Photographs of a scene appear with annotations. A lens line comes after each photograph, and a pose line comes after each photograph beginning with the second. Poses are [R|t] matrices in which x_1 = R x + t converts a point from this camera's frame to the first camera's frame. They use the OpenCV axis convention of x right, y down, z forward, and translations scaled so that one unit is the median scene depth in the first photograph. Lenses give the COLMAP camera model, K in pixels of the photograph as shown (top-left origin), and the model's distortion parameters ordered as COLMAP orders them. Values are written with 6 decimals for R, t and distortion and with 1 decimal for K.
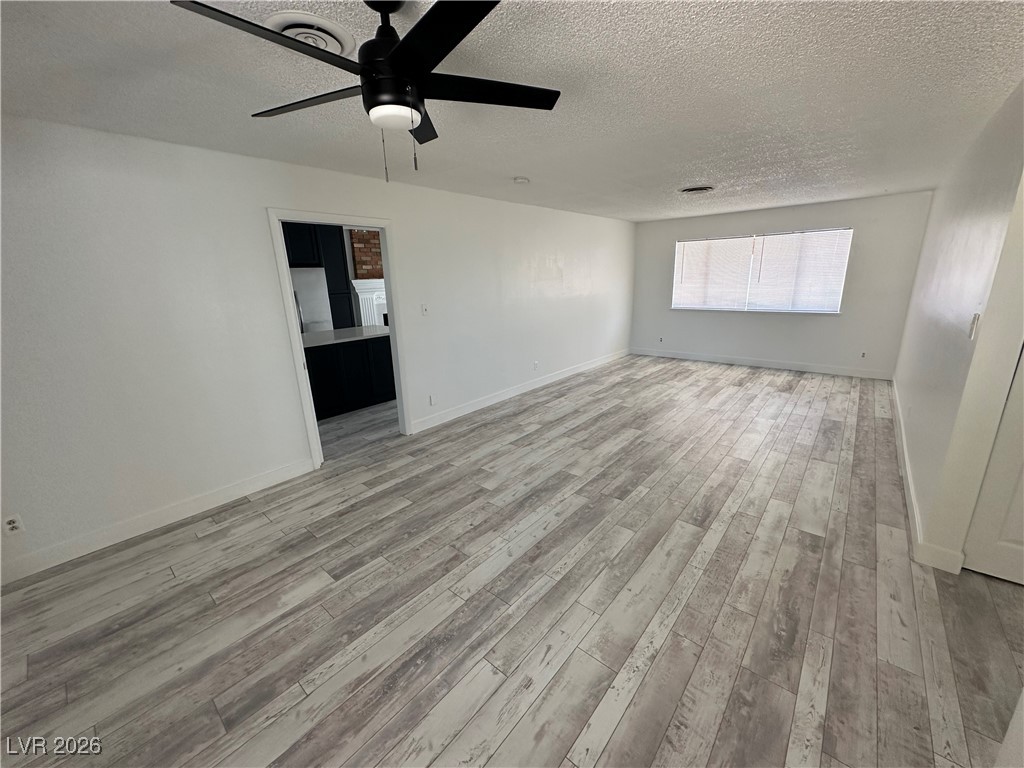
lens RADIAL K [[407.1, 0, 514.1], [0, 407.1, 385.9], [0, 0, 1]] dist [-0.006367, 0.001119]
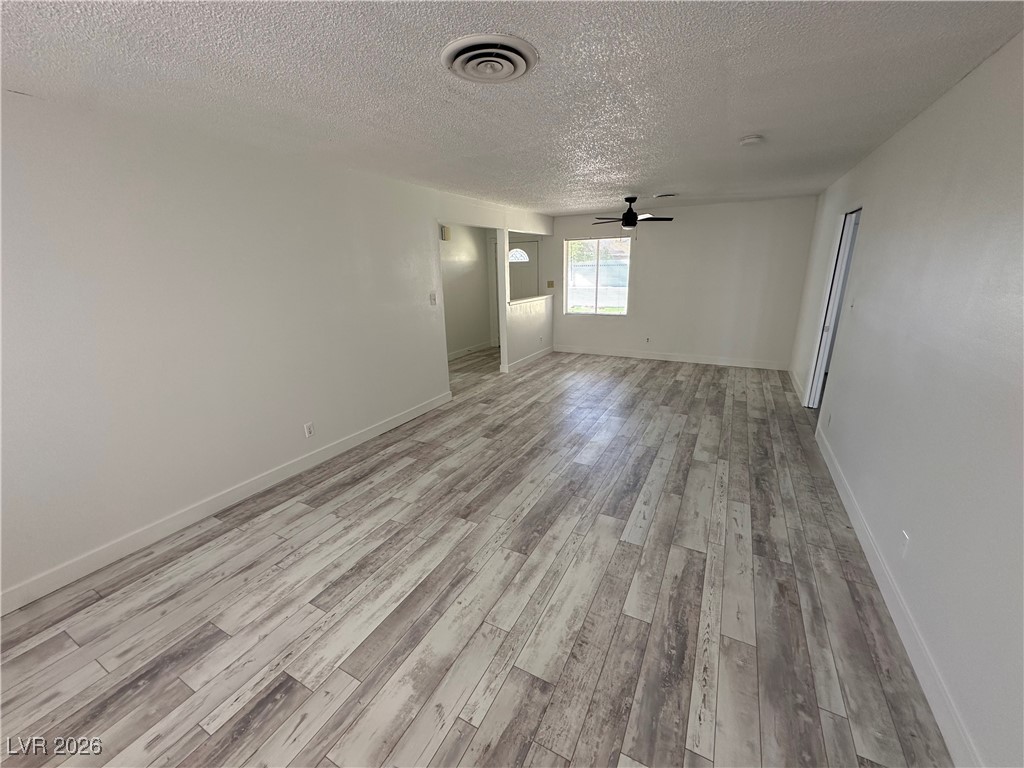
lens RADIAL K [[407.1, 0, 513.4], [0, 407.1, 385.7], [0, 0, 1]] dist [-0.006367, 0.001119]
pose [[-0.976517, 0.108437, -0.186163, 0.559650], [-0.005586, 0.851064, 0.525033, -0.449184], [0.215369, 0.513743, -0.830472, 1.549099]]
